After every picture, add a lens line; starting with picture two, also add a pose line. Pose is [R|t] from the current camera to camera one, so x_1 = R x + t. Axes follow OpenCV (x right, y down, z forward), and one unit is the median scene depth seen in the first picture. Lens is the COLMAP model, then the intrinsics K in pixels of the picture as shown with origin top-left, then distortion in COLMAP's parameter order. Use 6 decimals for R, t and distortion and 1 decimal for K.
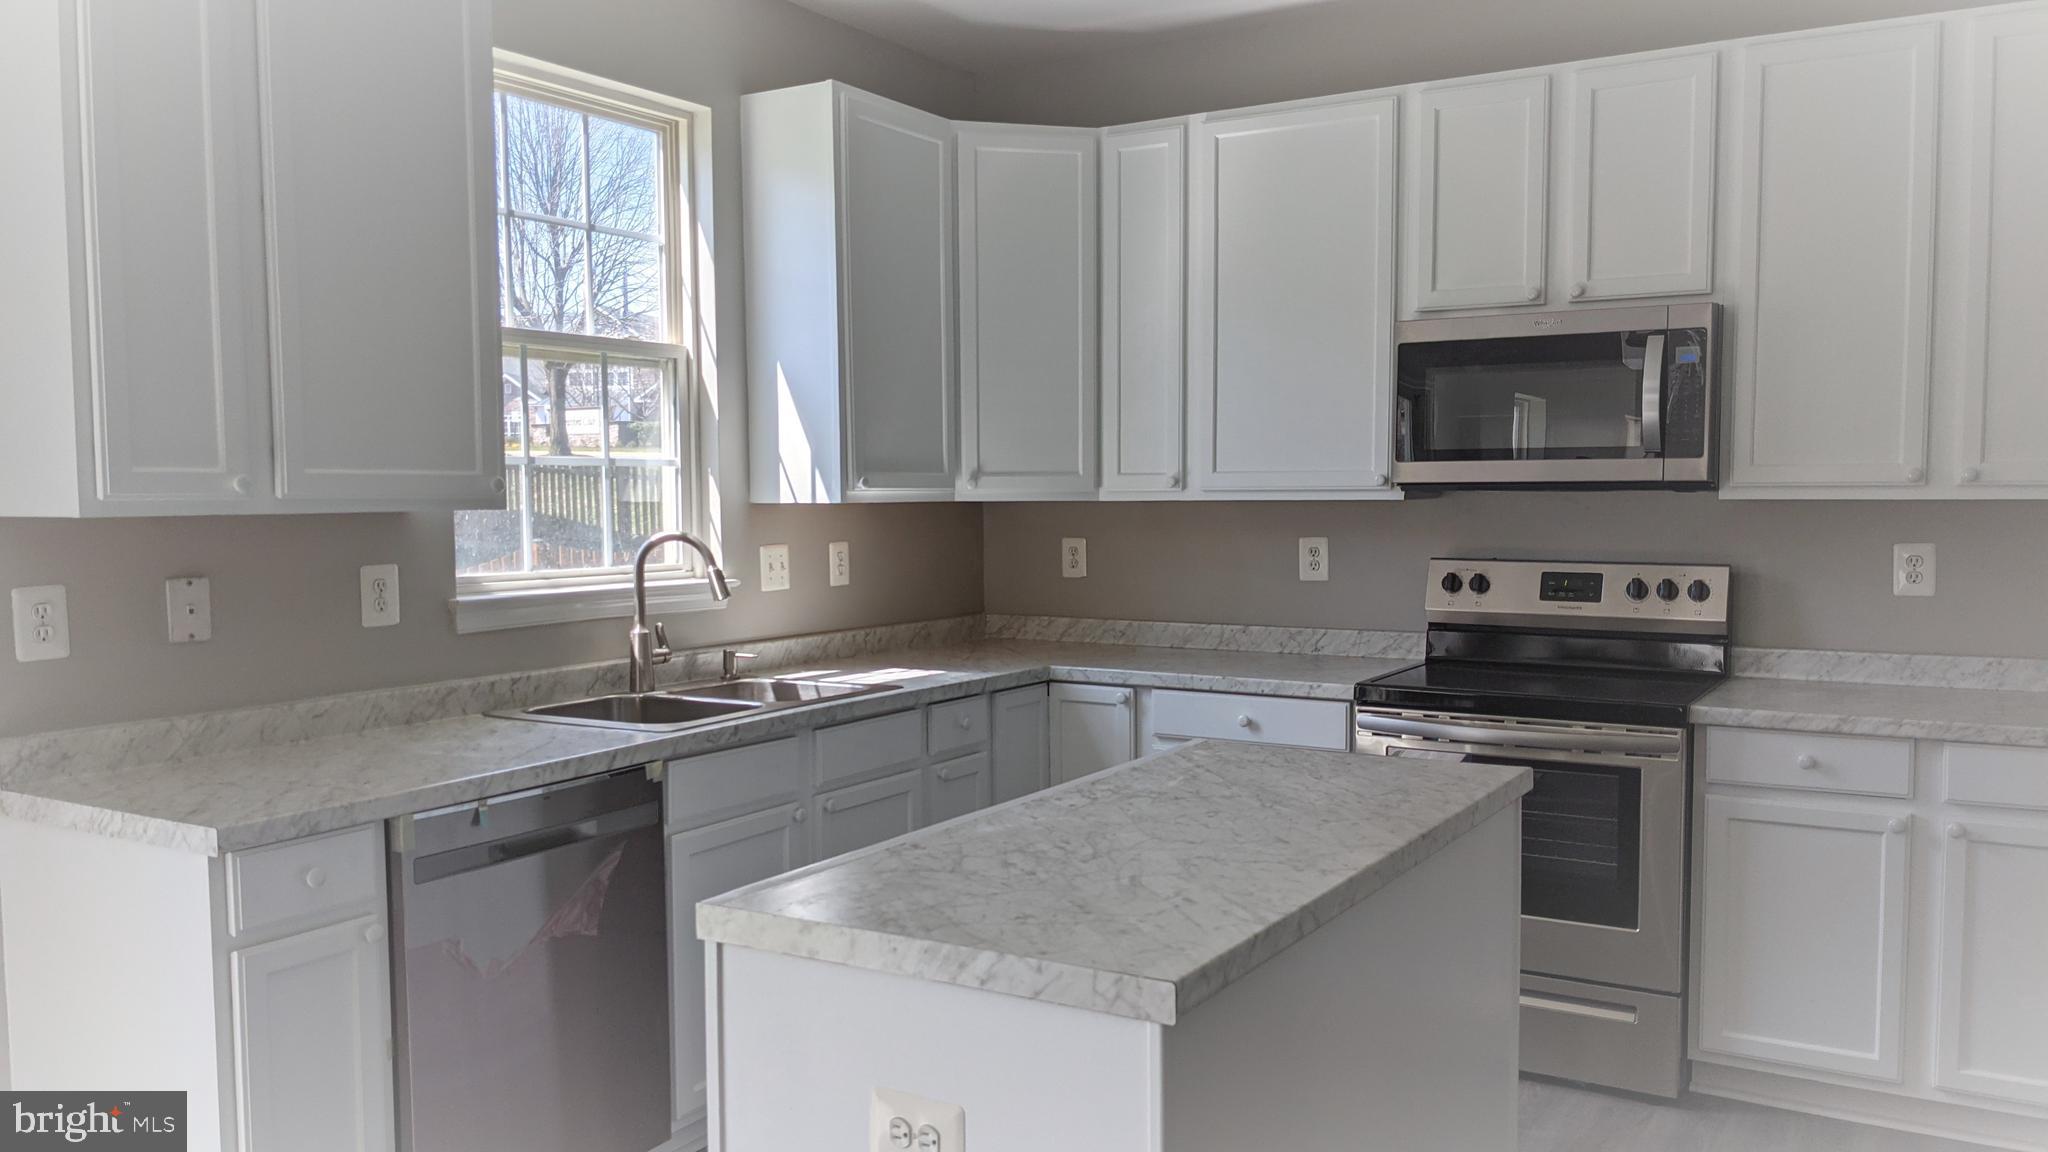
lens RADIAL K [[1606.5, 0, 1025.9], [0, 1606.5, 603.9], [0, 0, 1]] dist [0.086026, -0.148656]
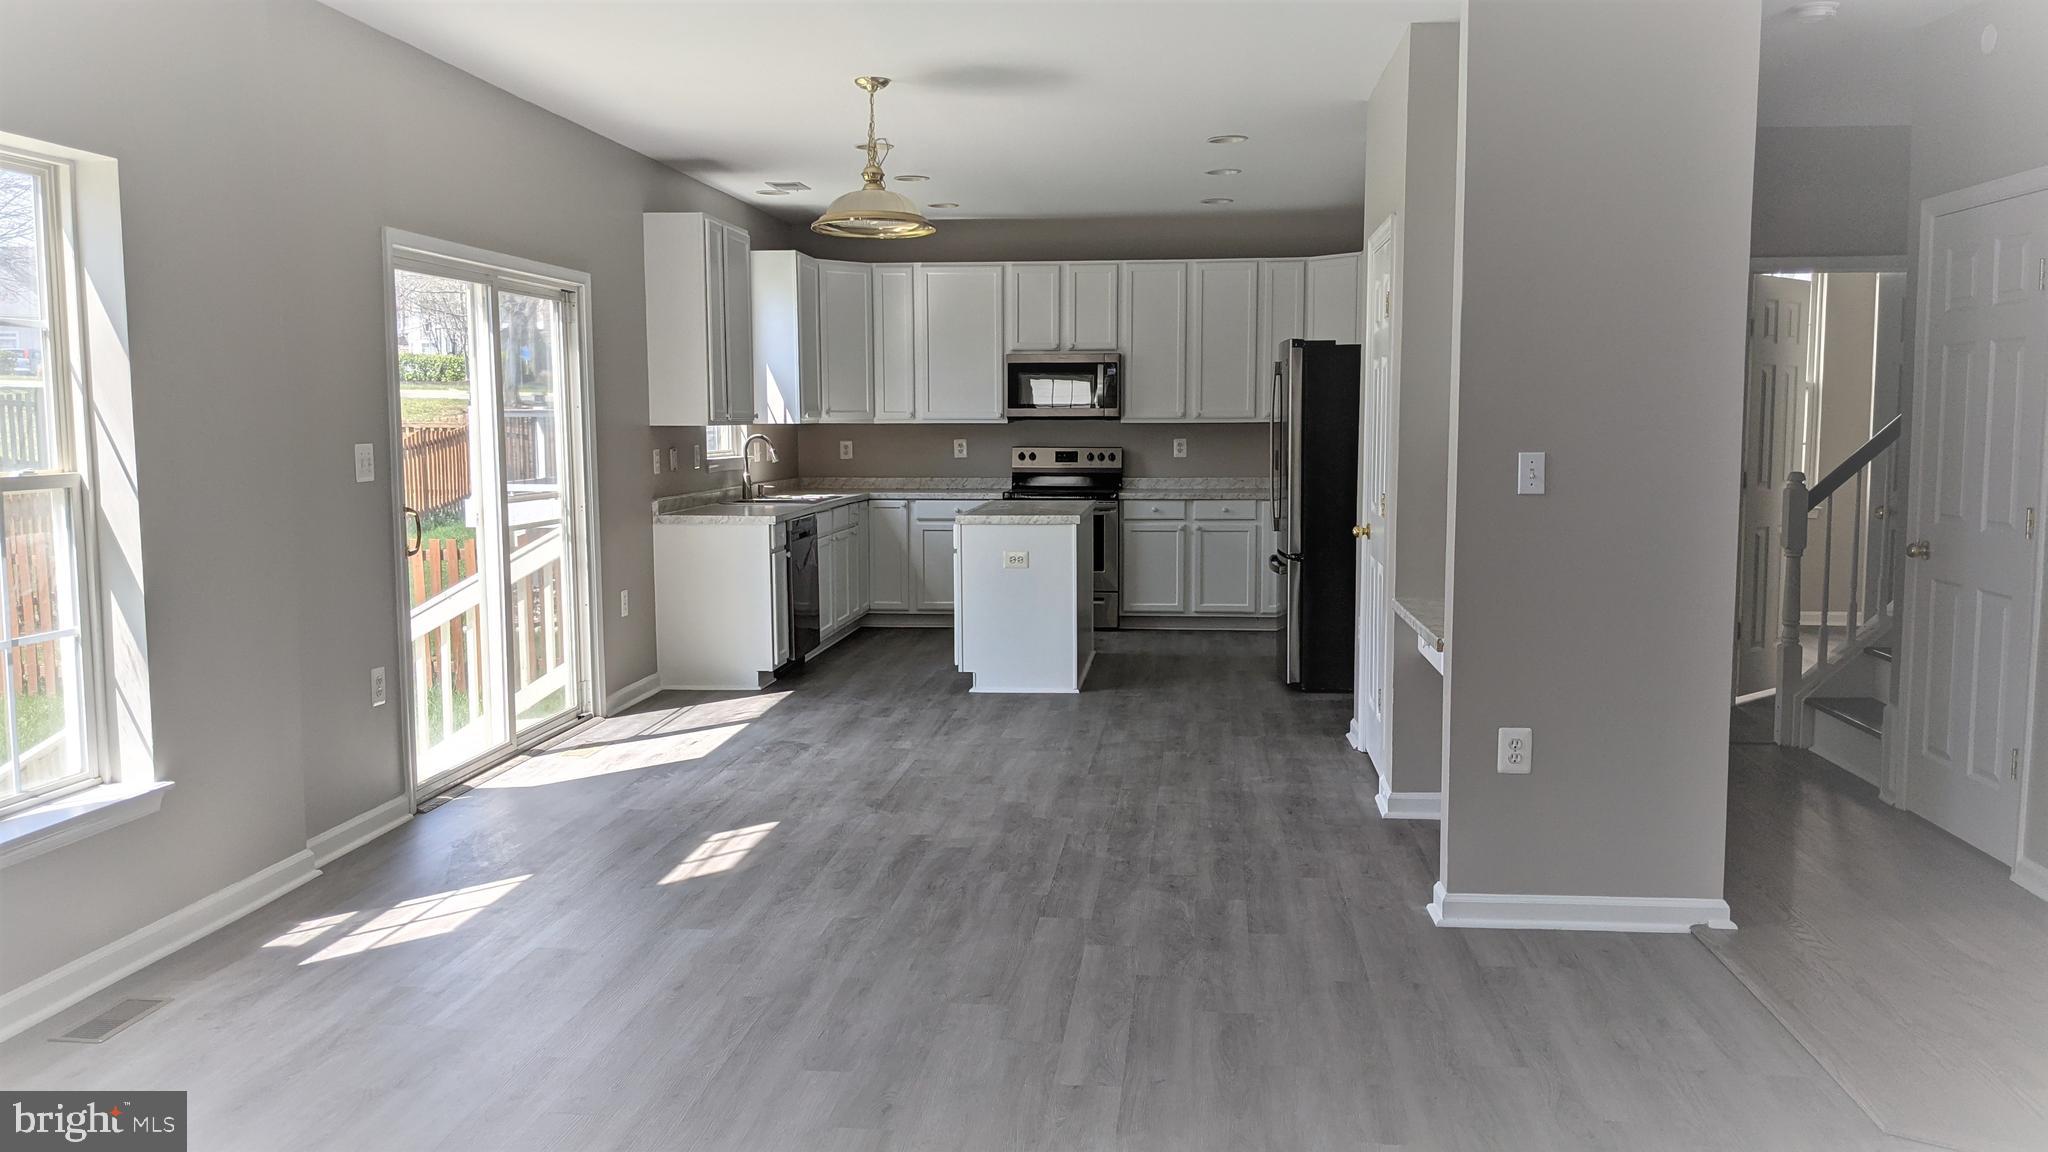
lens RADIAL K [[1607.4, 0, 1031.7], [0, 1607.4, 585.6], [0, 0, 1]] dist [0.088154, -0.151446]
pose [[0.900145, -0.042681, 0.433494, -0.926905], [0.029418, 0.998872, 0.037263, 0.107812], [-0.434595, -0.020789, 0.900386, -1.440398]]
